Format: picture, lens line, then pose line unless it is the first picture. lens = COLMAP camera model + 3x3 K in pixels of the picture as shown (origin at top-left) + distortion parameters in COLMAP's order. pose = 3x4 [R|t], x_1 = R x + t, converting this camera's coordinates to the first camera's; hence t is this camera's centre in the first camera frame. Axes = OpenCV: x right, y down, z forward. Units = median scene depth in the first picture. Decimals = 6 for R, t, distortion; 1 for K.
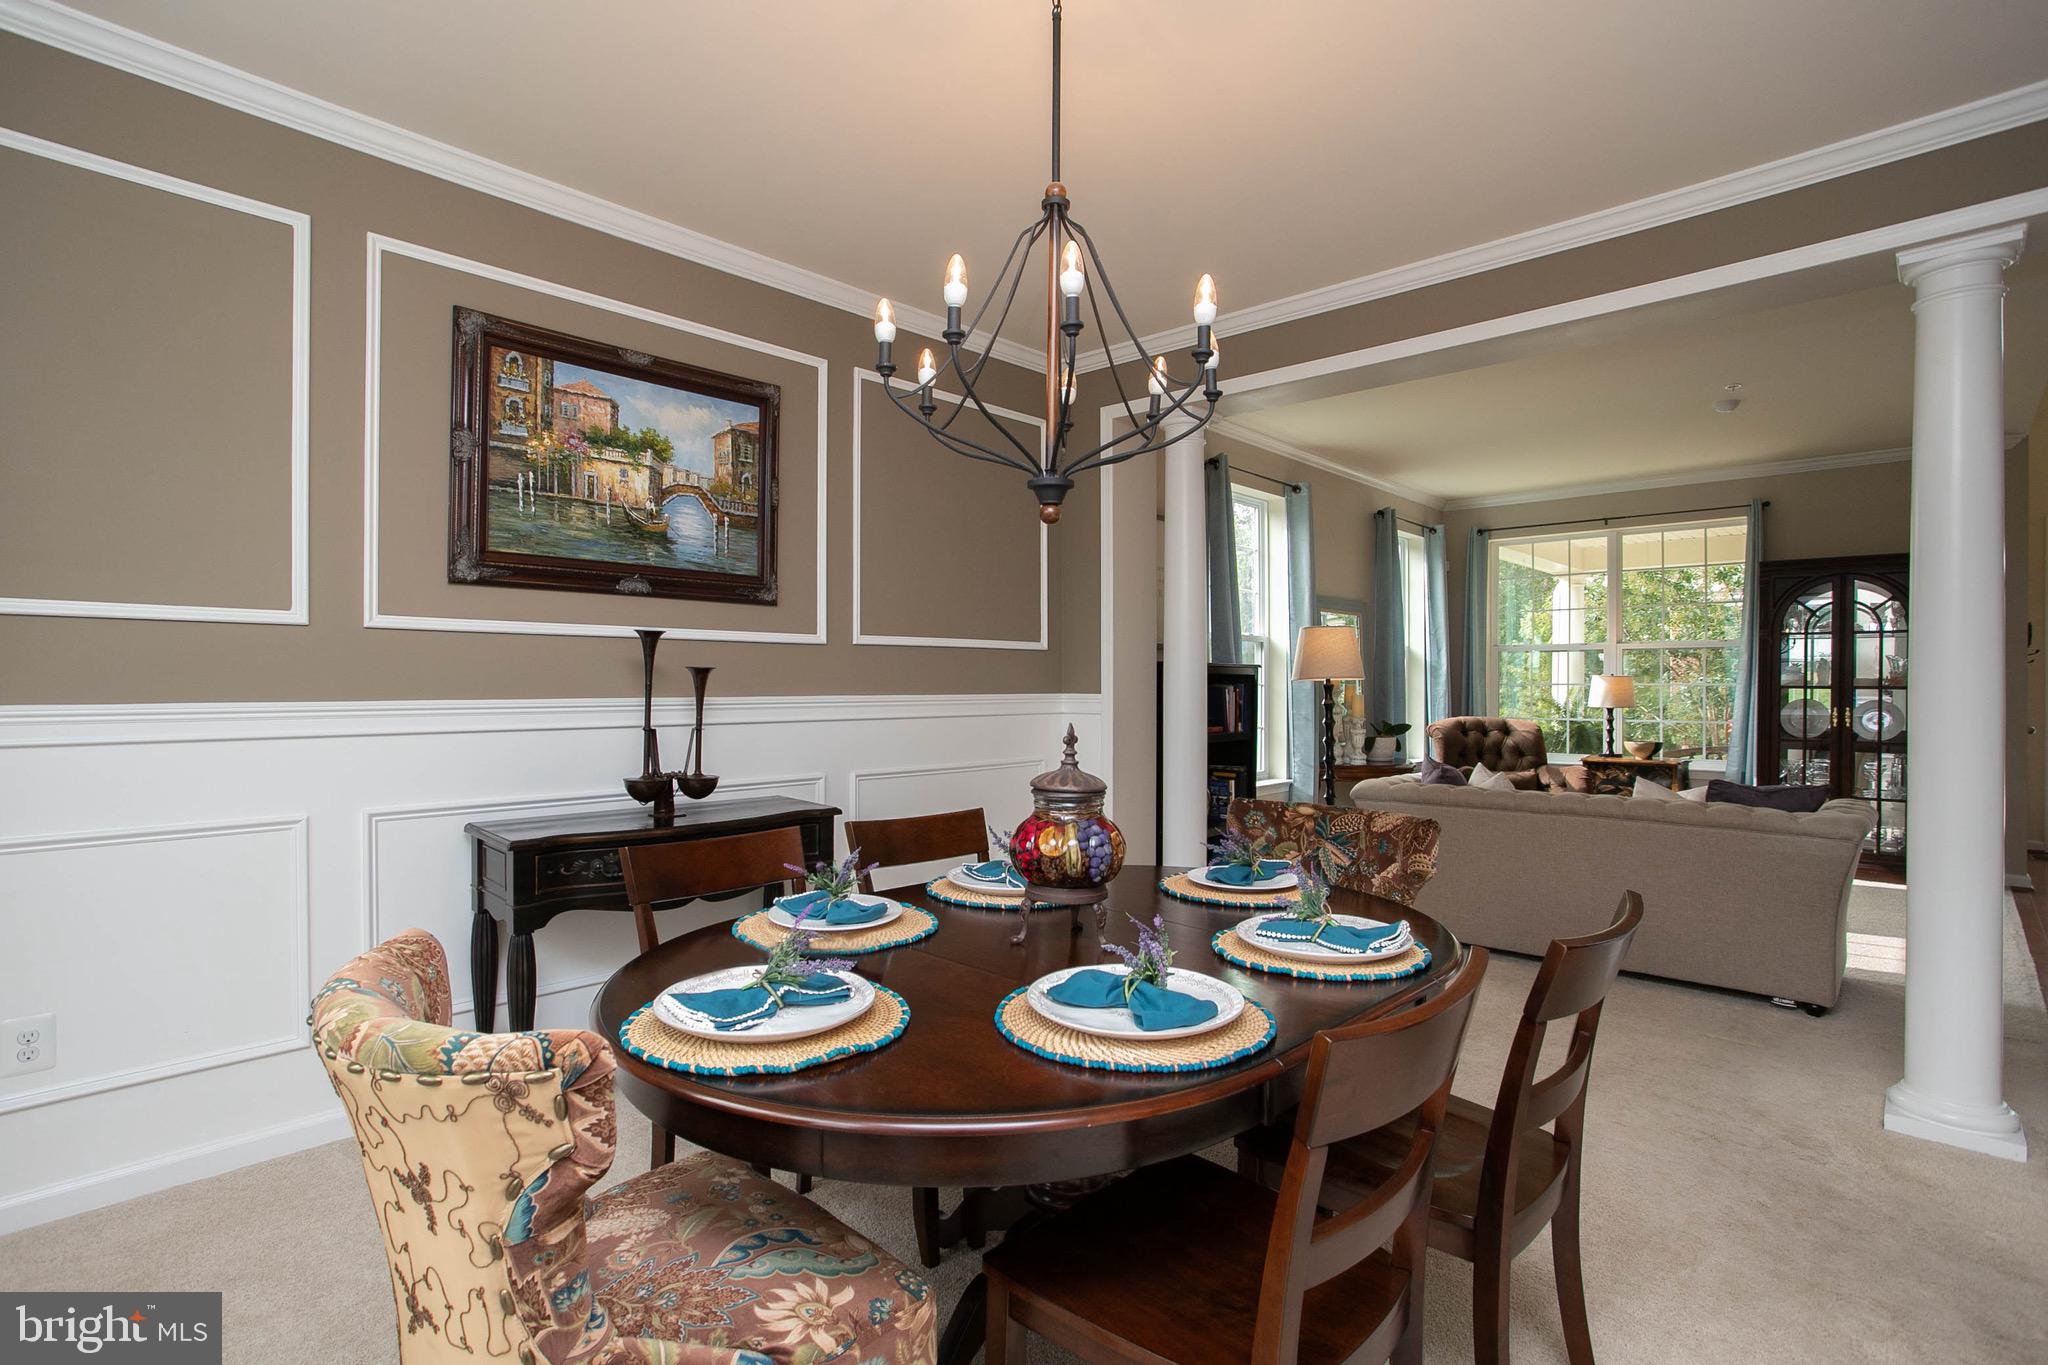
lens RADIAL K [[1027.6, 0, 1025.0], [0, 1027.6, 672.2], [0, 0, 1]] dist [-0.028743, 0.024807]
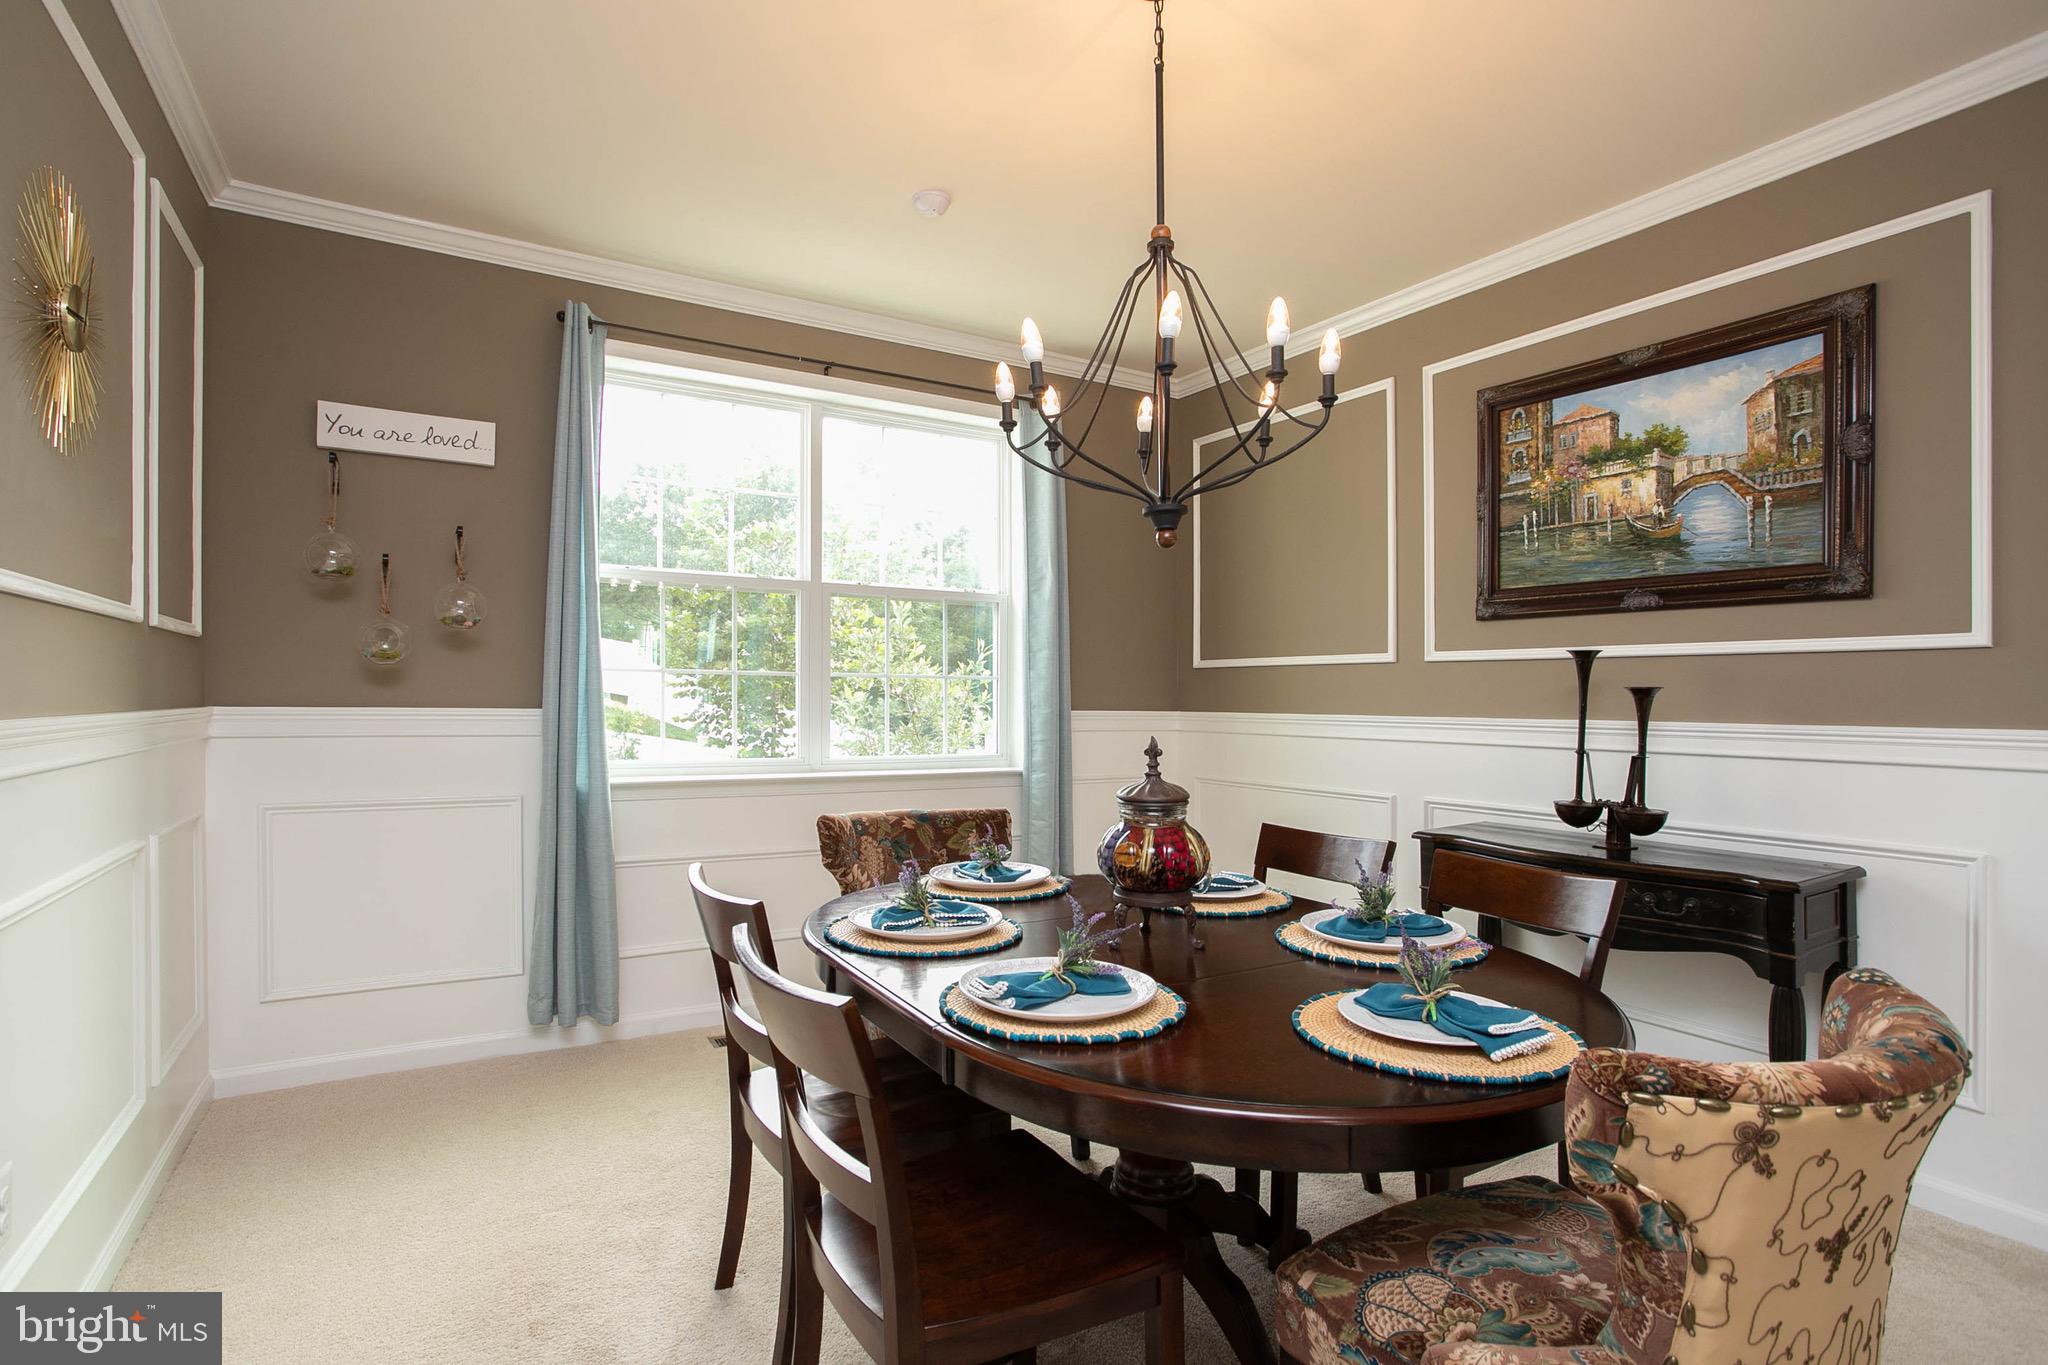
lens RADIAL K [[1027.6, 0, 1008.6], [0, 1027.6, 699.5], [0, 0, 1]] dist [-0.028743, 0.024807]
pose [[-0.273567, -0.002626, -0.961849, 0.685744], [-0.002994, 0.999994, -0.001879, 0.008960], [0.961848, 0.002366, -0.273573, 0.722037]]
